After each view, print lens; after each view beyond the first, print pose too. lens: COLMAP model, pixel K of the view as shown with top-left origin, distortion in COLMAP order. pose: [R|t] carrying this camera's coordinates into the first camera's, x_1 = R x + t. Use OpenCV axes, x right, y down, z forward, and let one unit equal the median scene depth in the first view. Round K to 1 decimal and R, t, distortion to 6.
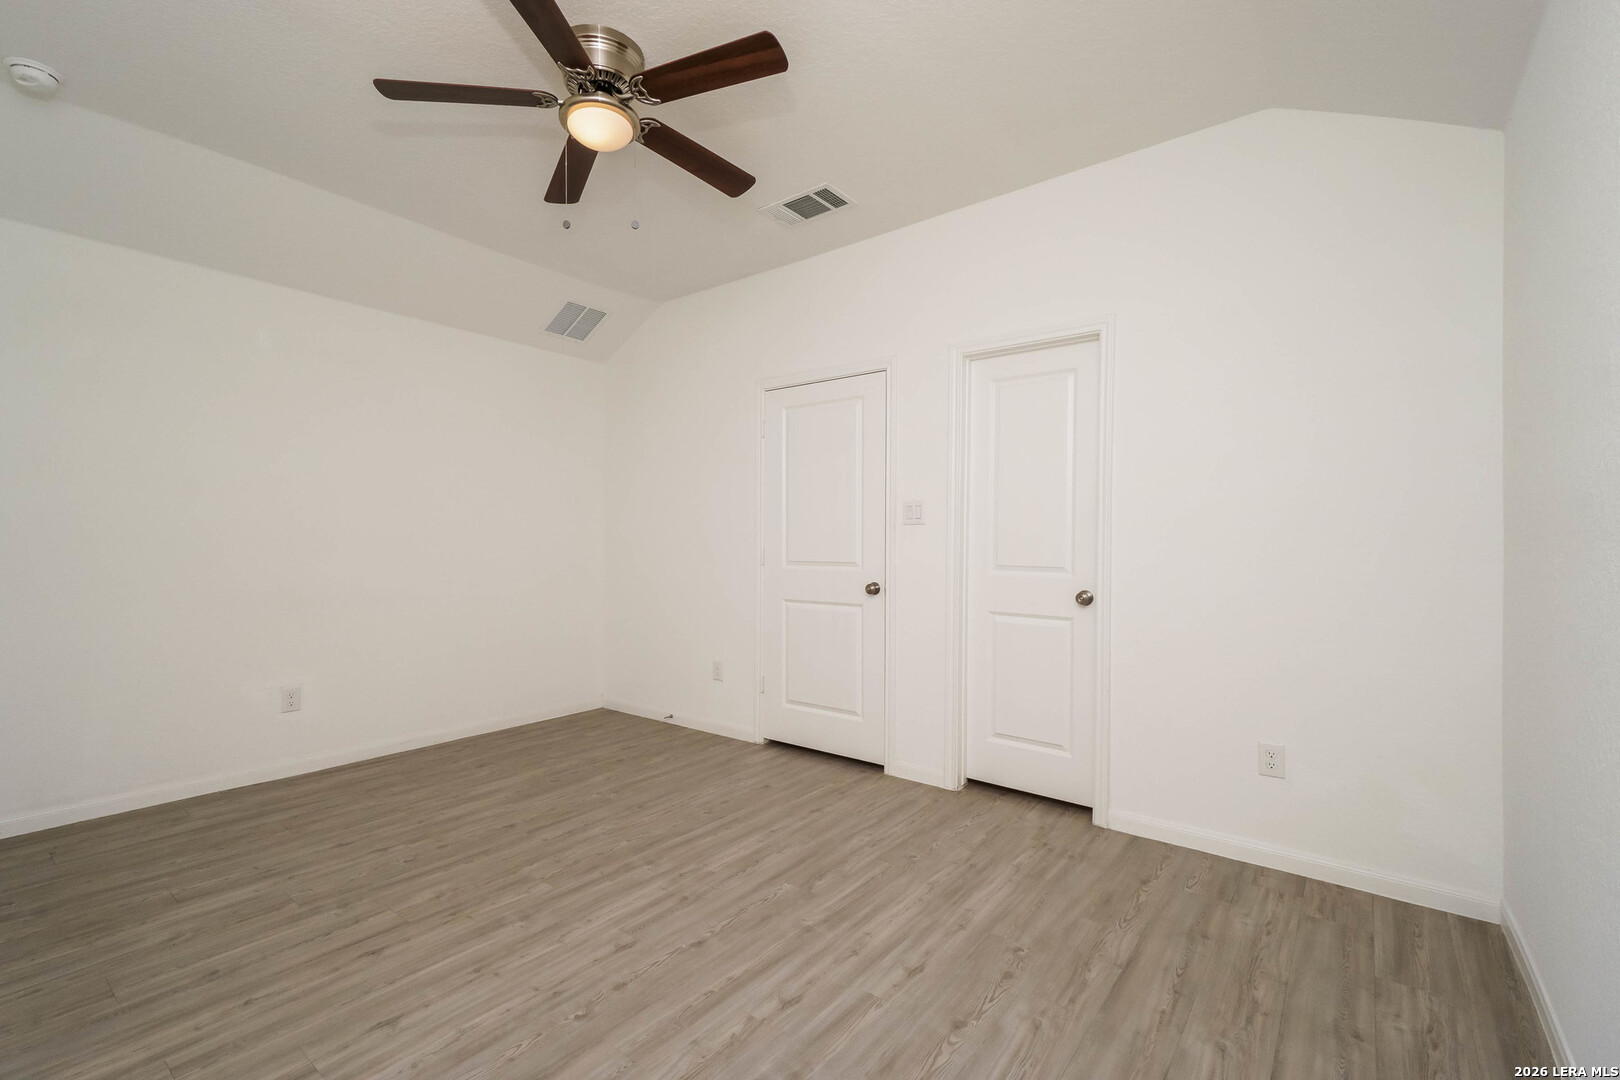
lens RADIAL K [[742.6, 0, 808.4], [0, 742.6, 541.5], [0, 0, 1]] dist [0.000873, -0.000629]
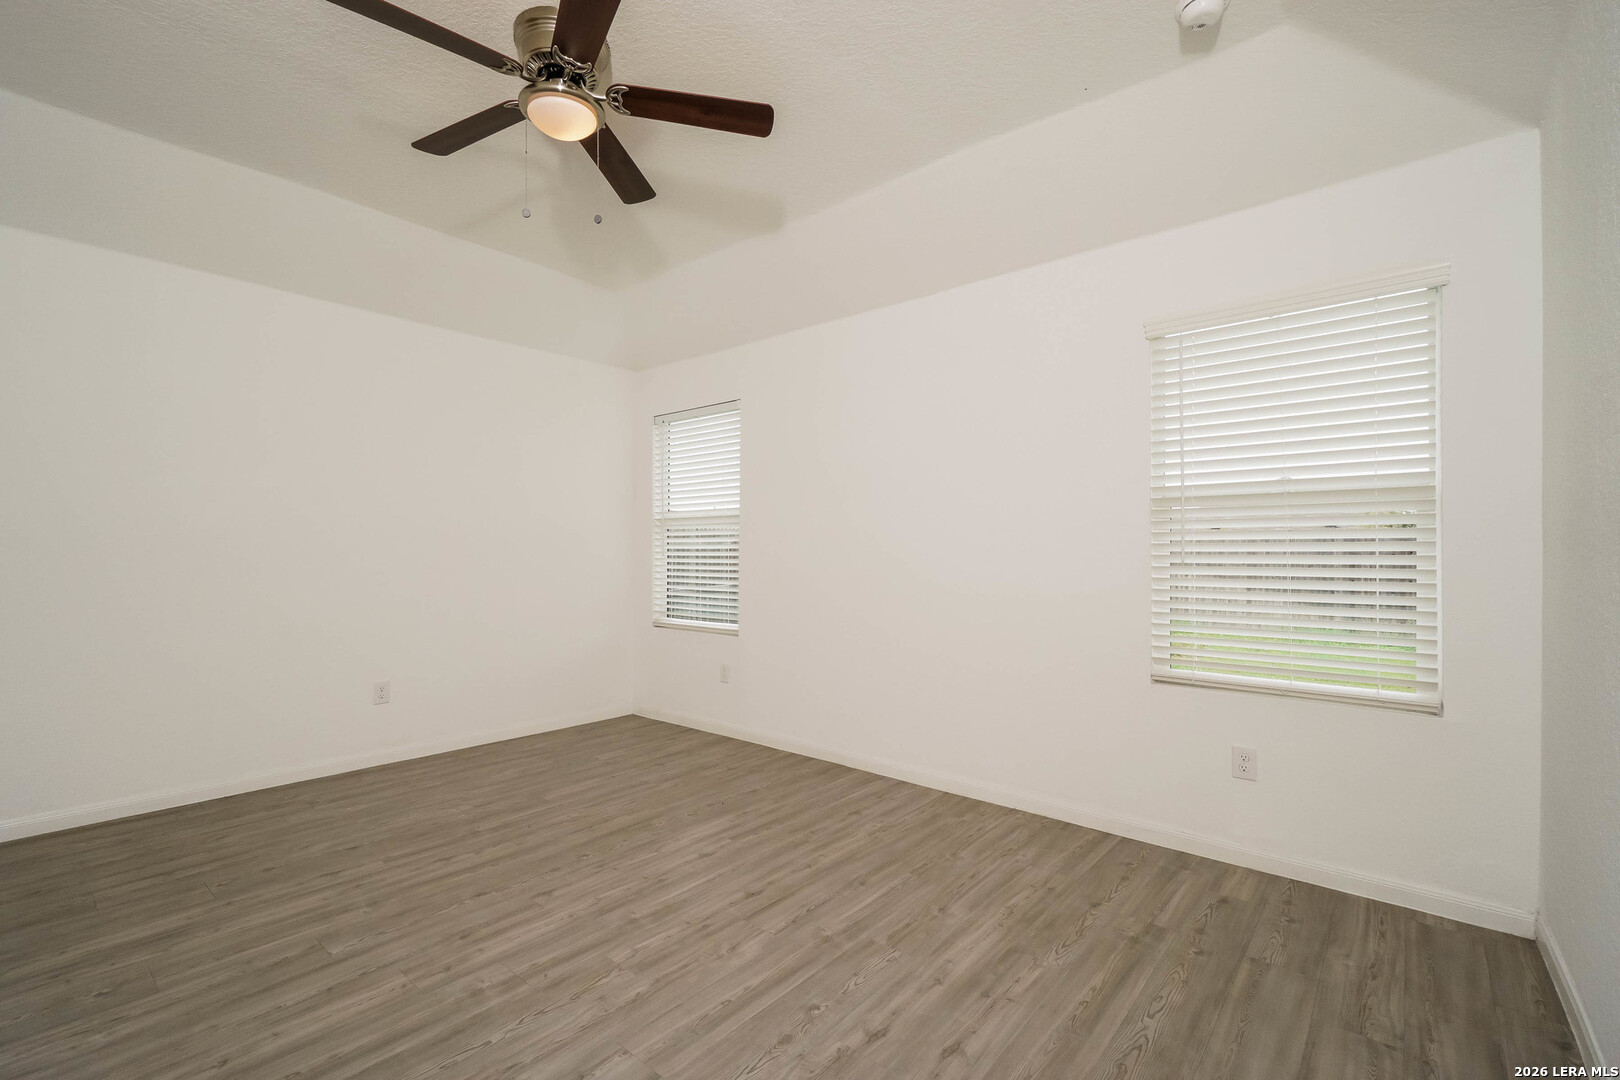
lens RADIAL K [[742.6, 0, 810.8], [0, 742.6, 543.0], [0, 0, 1]] dist [0.000873, -0.000629]
pose [[-0.999142, -0.008420, 0.040539, -0.648030], [-0.008822, 0.999914, -0.009735, -0.000922], [-0.040453, -0.010084, -0.999131, 1.967947]]
